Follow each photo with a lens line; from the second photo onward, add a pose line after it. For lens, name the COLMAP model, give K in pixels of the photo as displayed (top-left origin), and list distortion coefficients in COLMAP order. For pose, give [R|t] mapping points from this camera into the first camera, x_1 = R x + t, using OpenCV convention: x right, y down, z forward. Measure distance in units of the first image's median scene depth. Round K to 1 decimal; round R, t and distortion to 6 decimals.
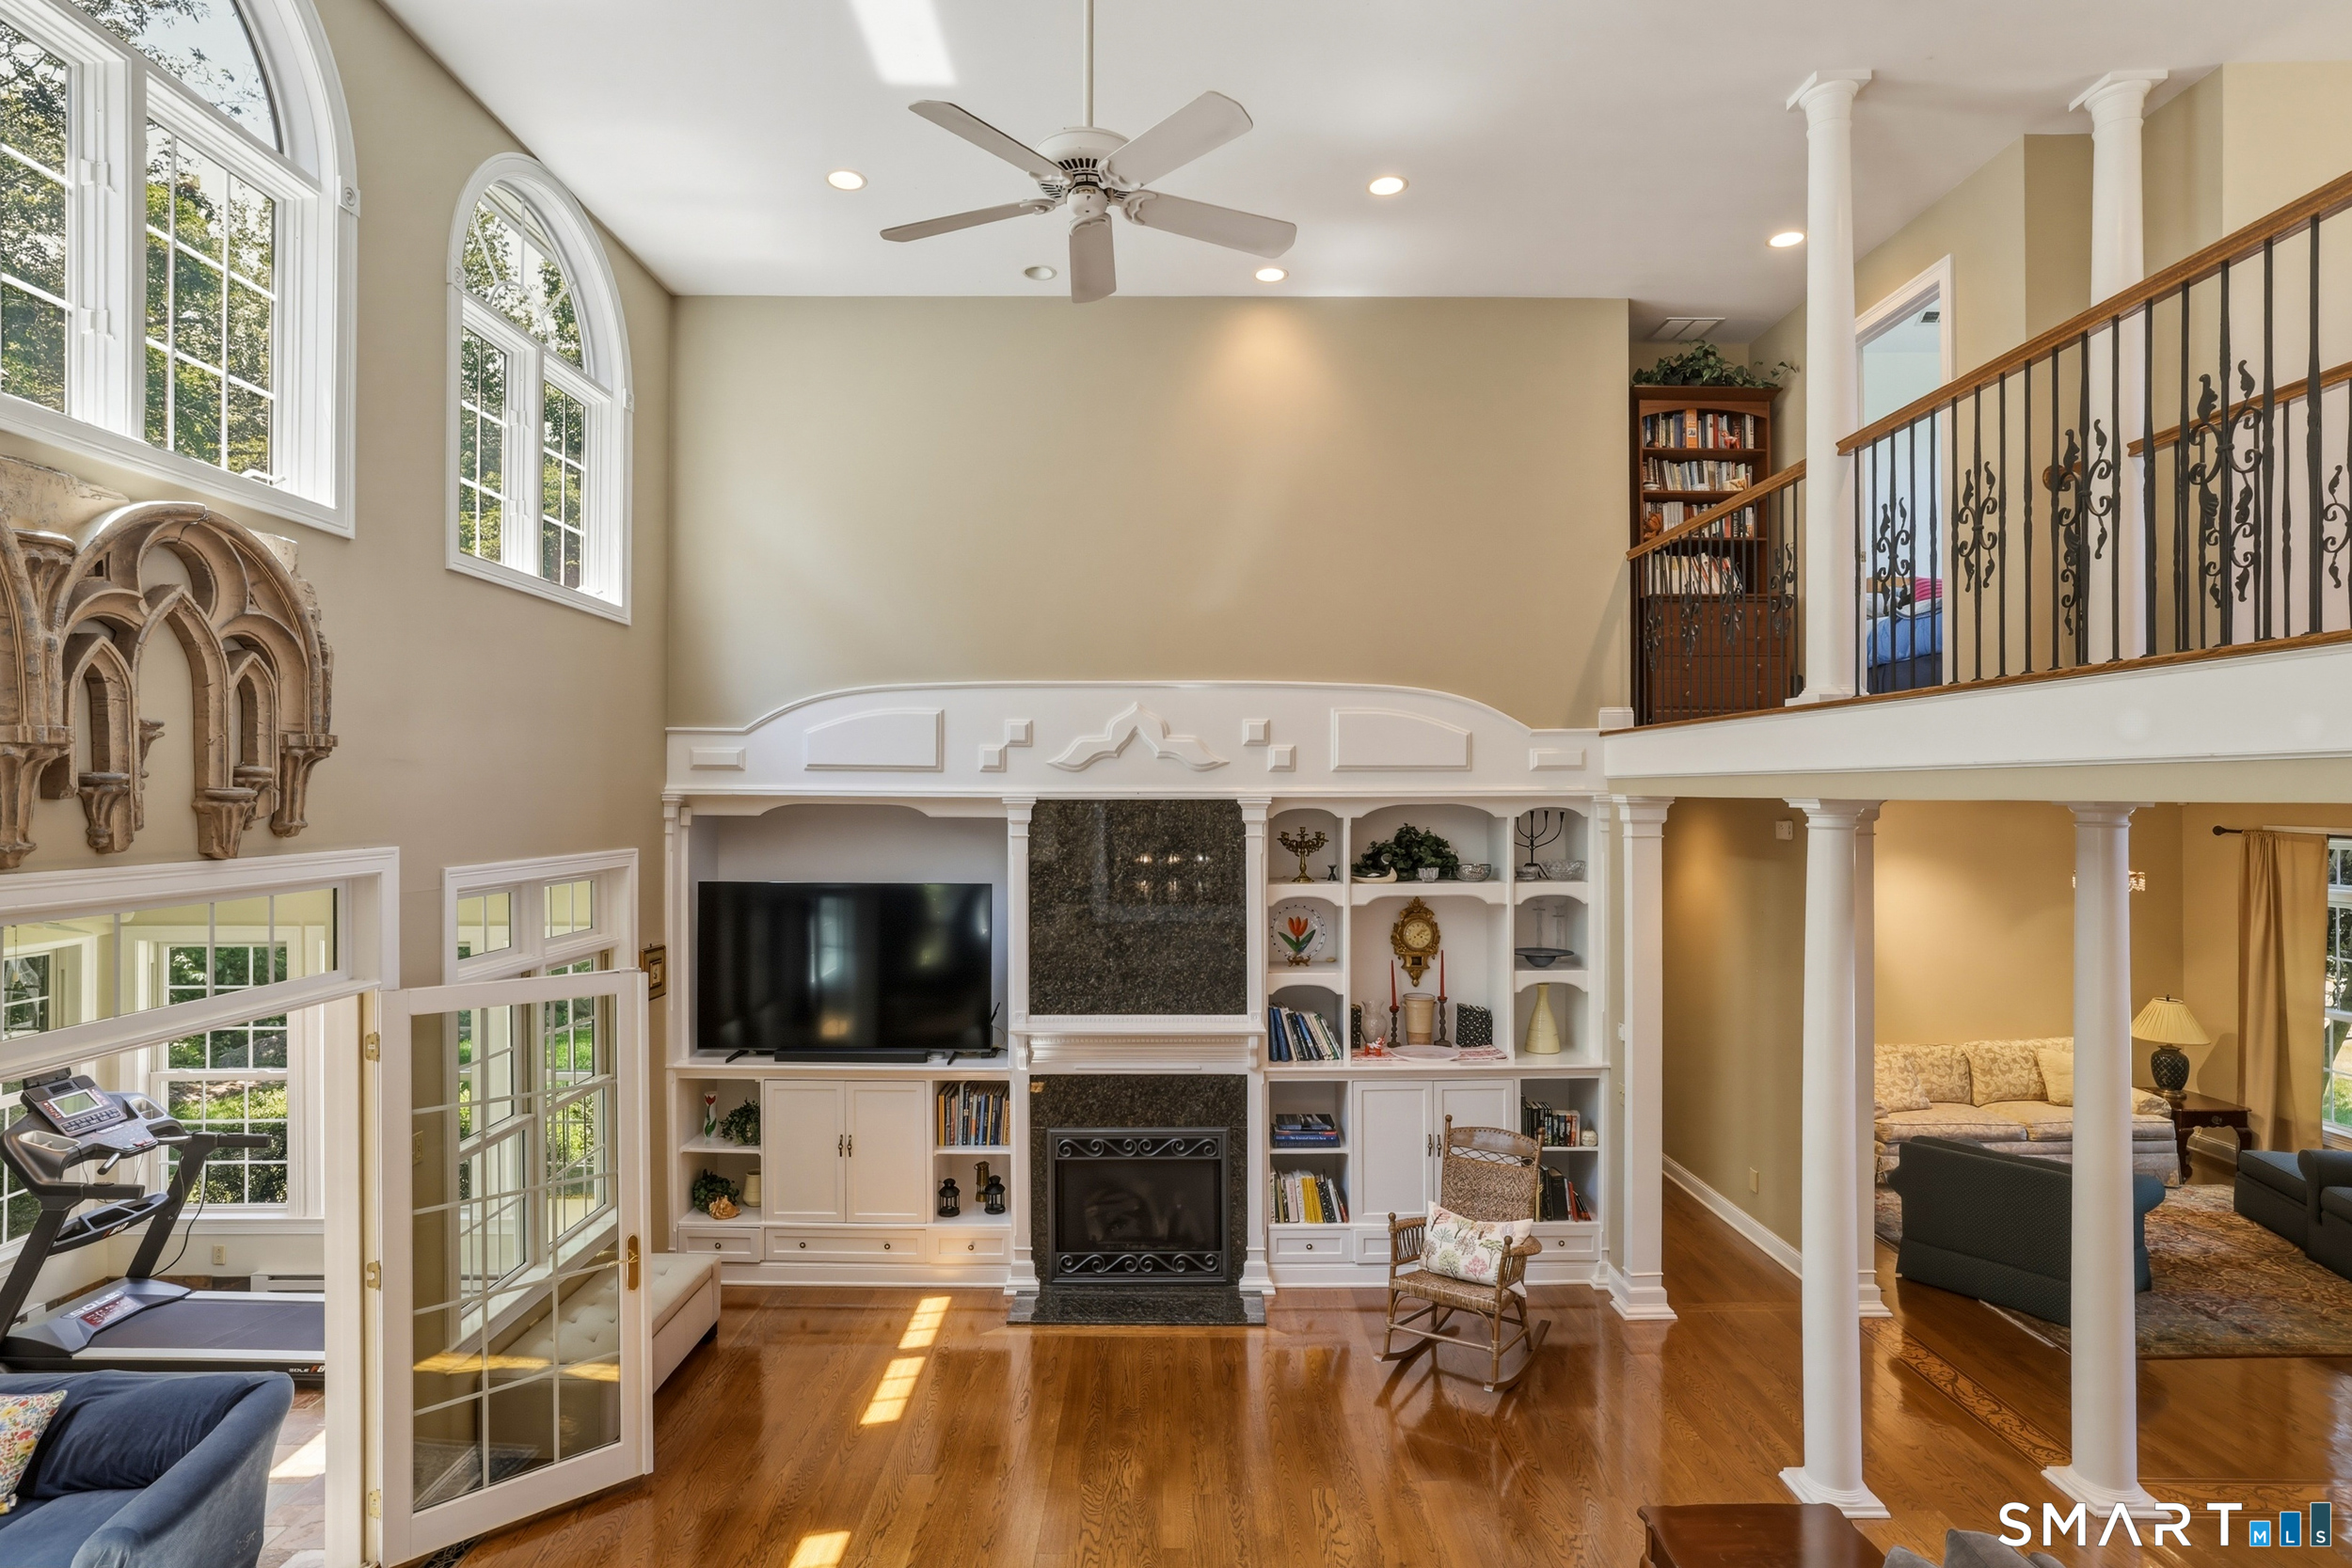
lens RADIAL K [[1180.9, 0, 1142.0], [0, 1180.9, 798.4], [0, 0, 1]] dist [-0.002061, 0.000199]
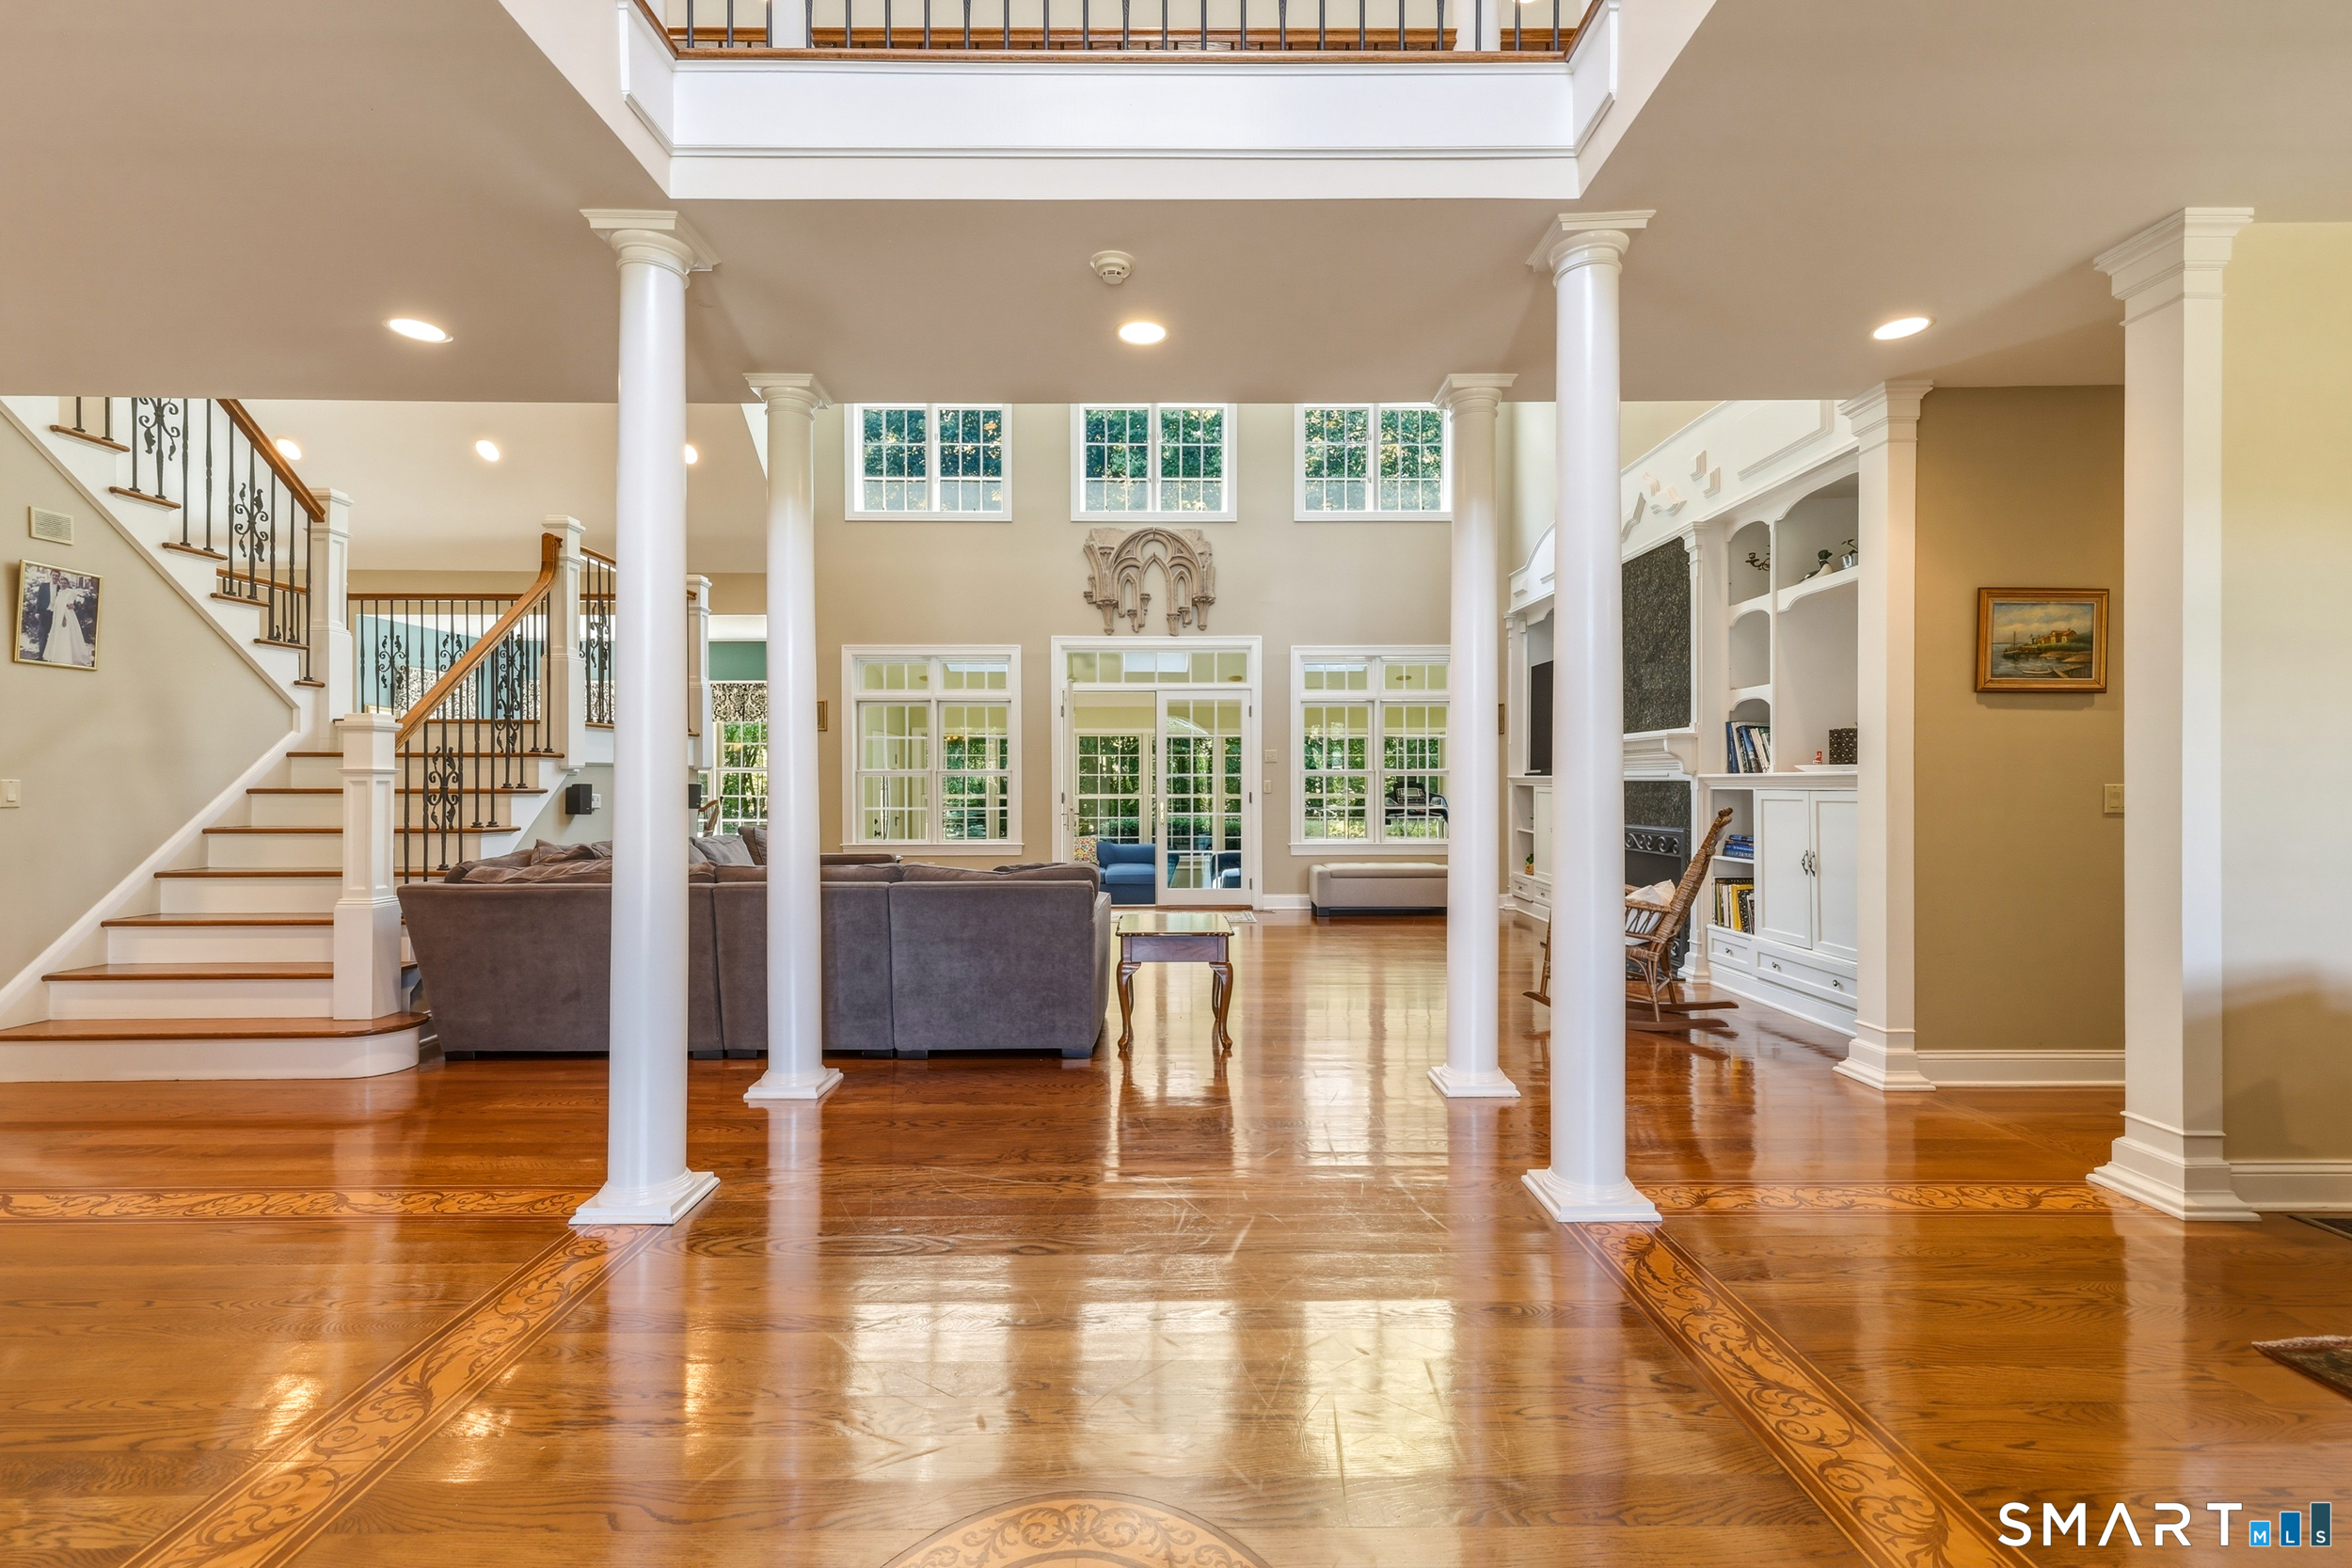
lens RADIAL K [[1010.1, 0, 1176.0], [0, 1010.1, 784.0], [0, 0, 1]] dist [0.062291, 0.000035]
pose [[0.020463, 0.005936, -0.999773, 1.026082], [-0.002501, 0.999980, 0.005886, 0.230514], [0.999787, 0.002380, 0.020478, 0.498740]]
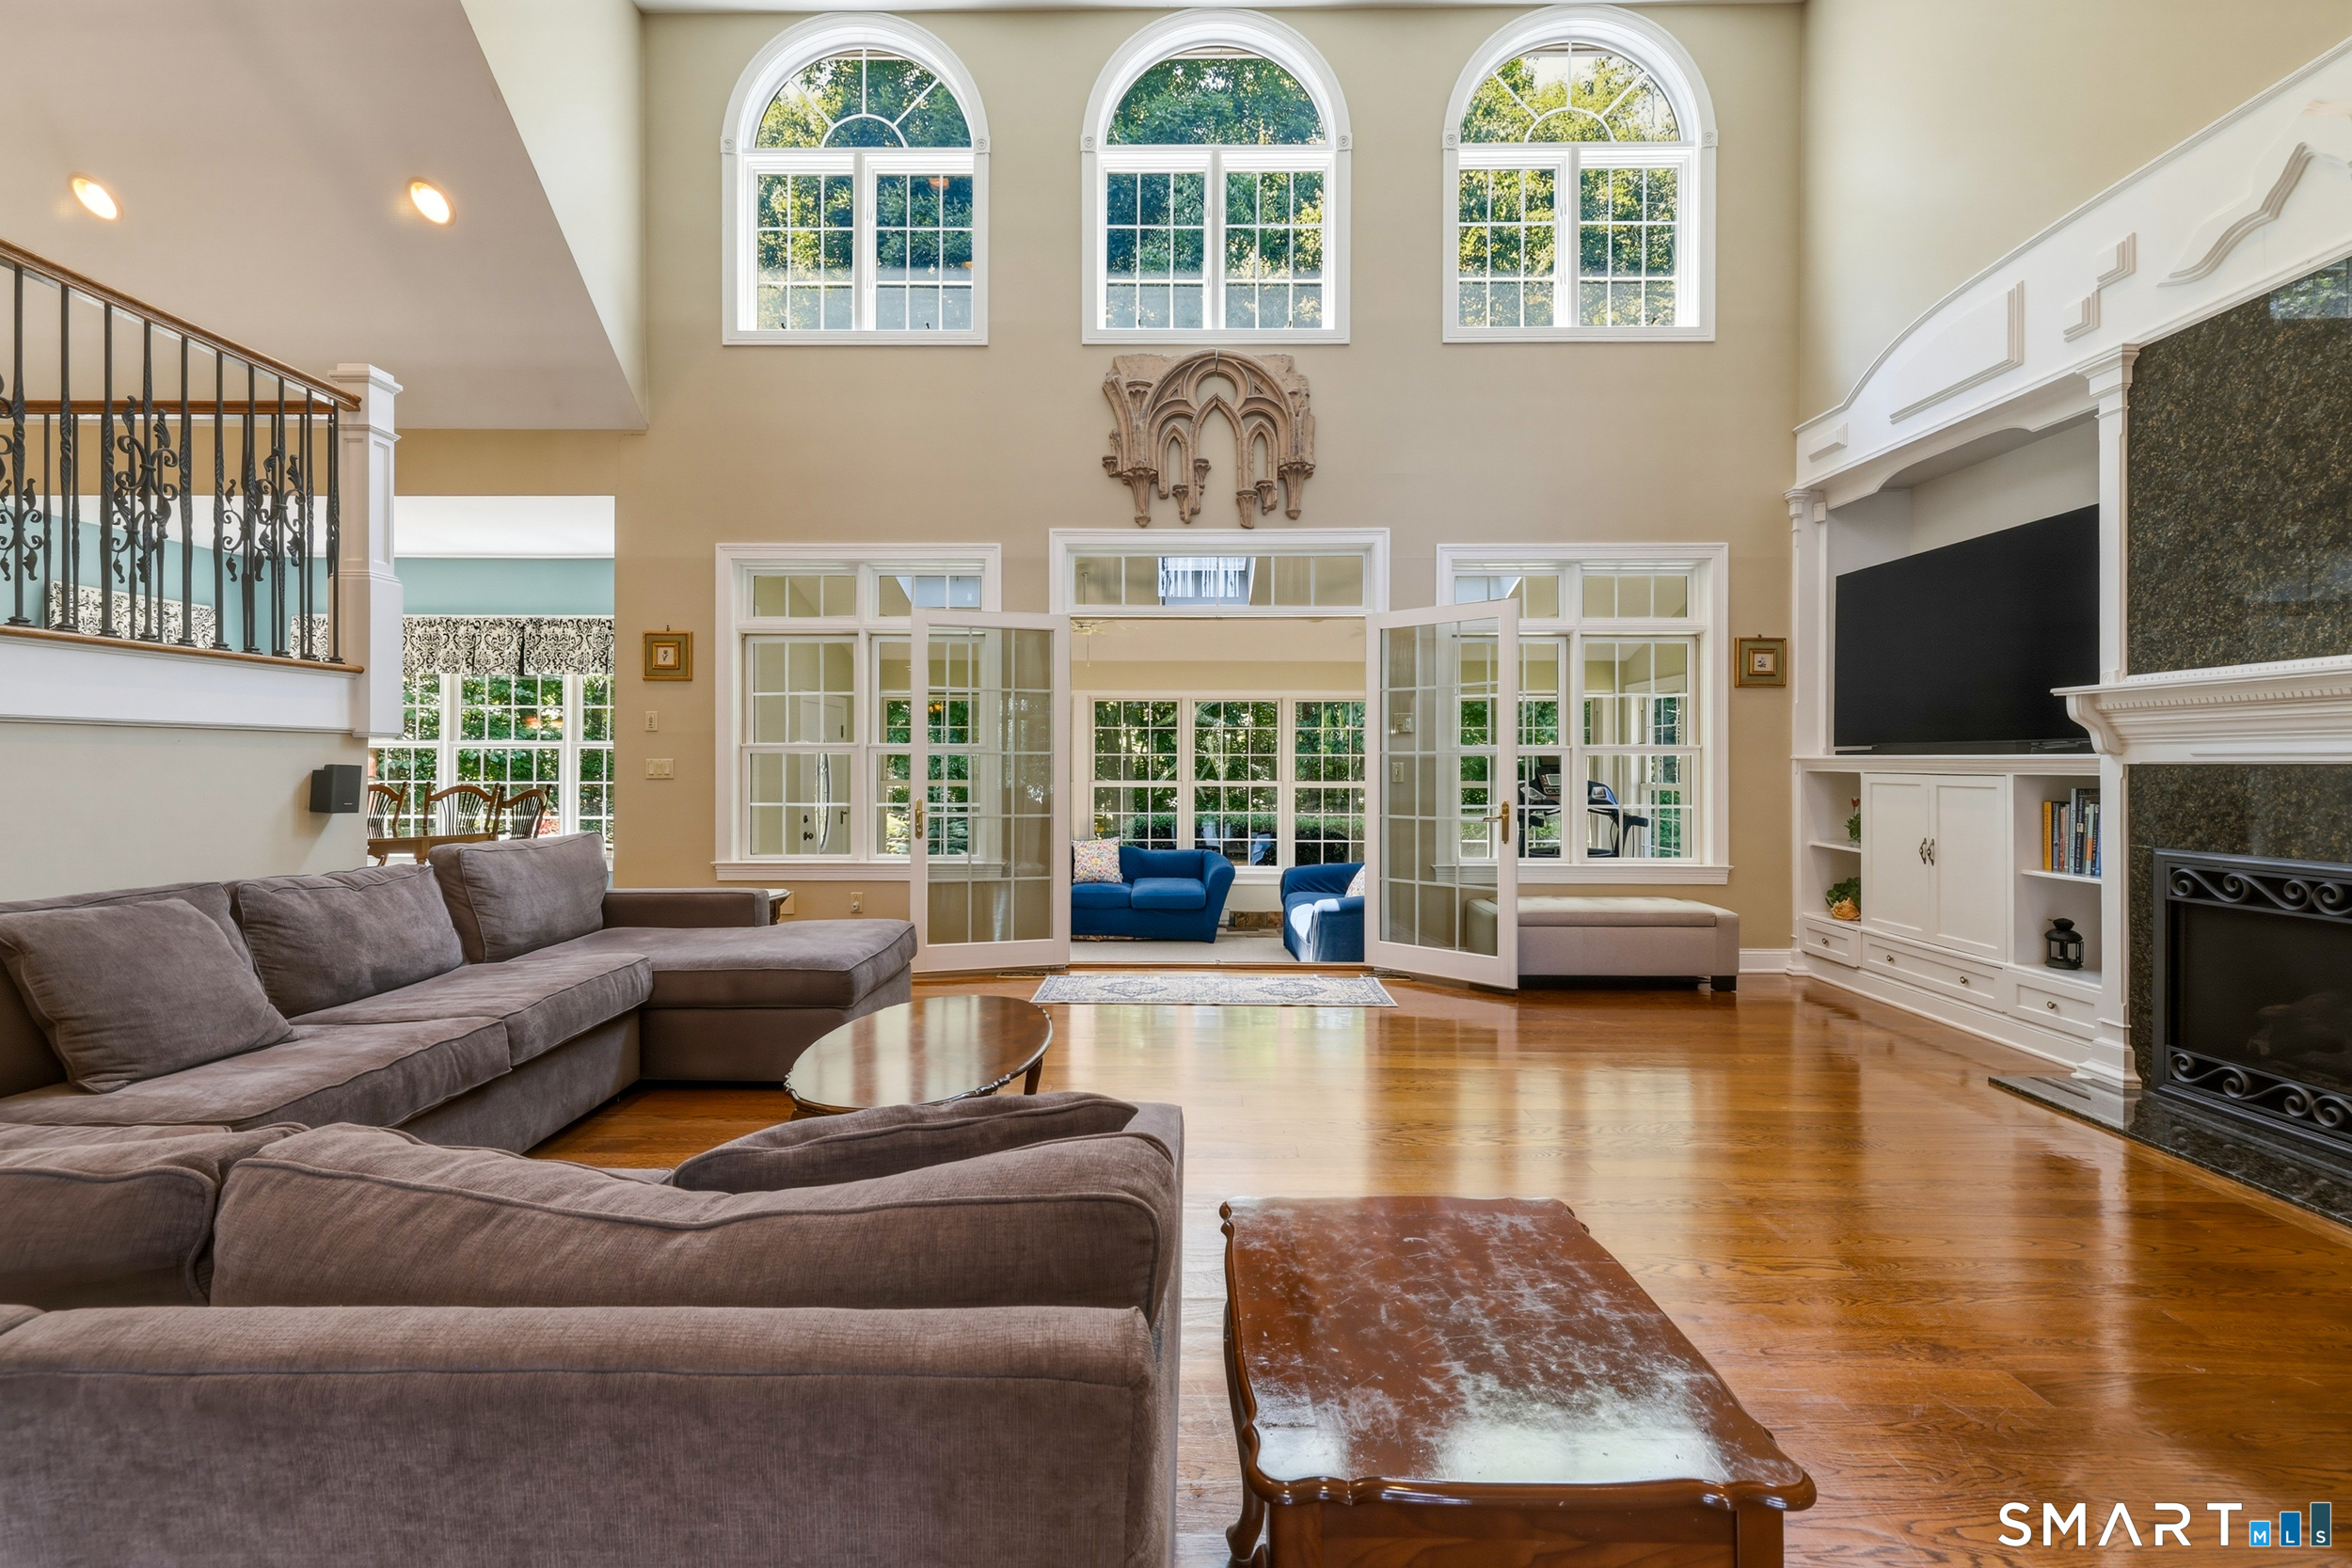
lens RADIAL K [[996.1, 0, 1176.0], [0, 996.1, 767.0], [0, 0, 1]] dist [-0.000127, 0.000098]
pose [[0.004844, 0.005195, -0.999975, 0.465282], [-0.004917, 0.999975, 0.005171, 0.234454], [0.999976, 0.004891, 0.004869, 0.458780]]
